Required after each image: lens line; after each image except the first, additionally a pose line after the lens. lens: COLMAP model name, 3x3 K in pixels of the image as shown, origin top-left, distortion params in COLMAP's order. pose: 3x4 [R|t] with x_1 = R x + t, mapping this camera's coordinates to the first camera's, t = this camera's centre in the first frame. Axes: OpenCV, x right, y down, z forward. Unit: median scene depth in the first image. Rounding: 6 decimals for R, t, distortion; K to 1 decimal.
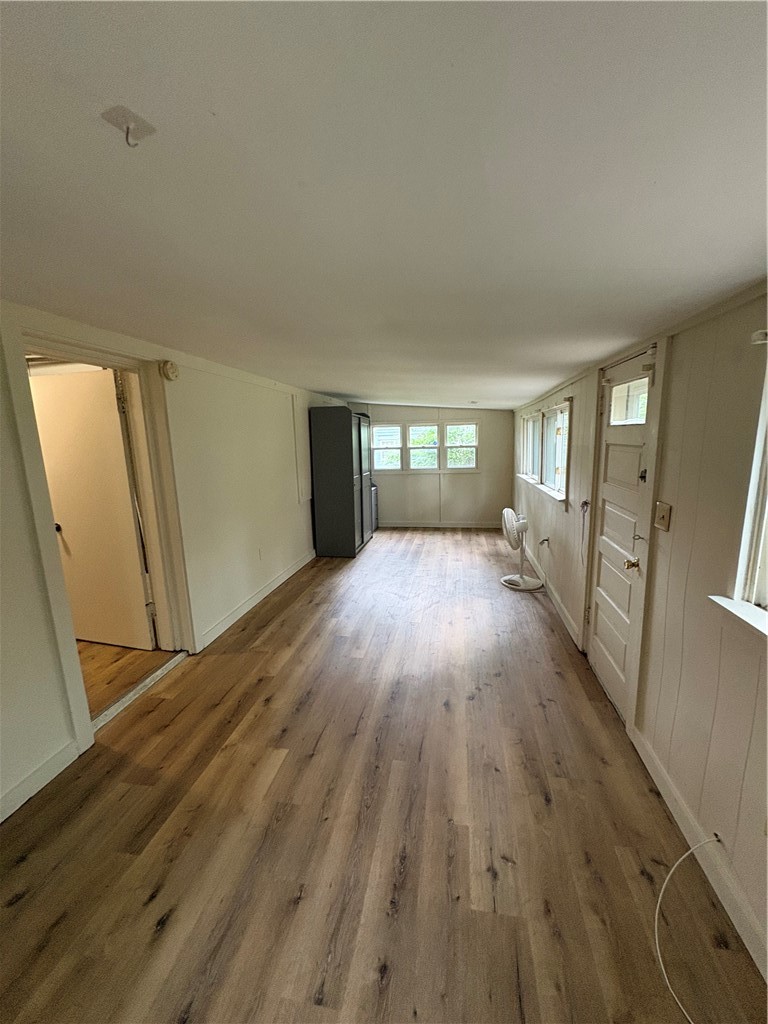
lens RADIAL K [[409.8, 0, 384.0], [0, 409.8, 512.0], [0, 0, 1]] dist [0.000012, -0.000078]
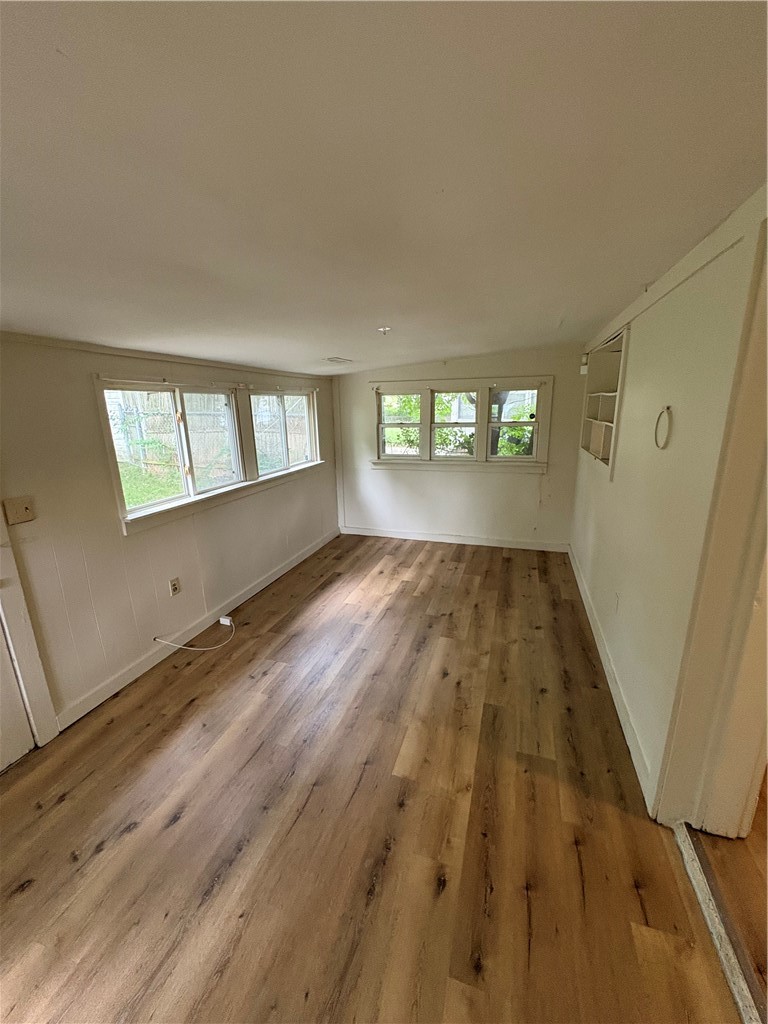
lens RADIAL K [[409.8, 0, 384.0], [0, 409.8, 512.0], [0, 0, 1]] dist [0.000012, -0.000078]
pose [[-0.989643, 0.009982, 0.143202, -0.385118], [0.069289, 0.906892, 0.415626, -0.339812], [-0.125720, 0.421244, -0.898191, 1.724382]]
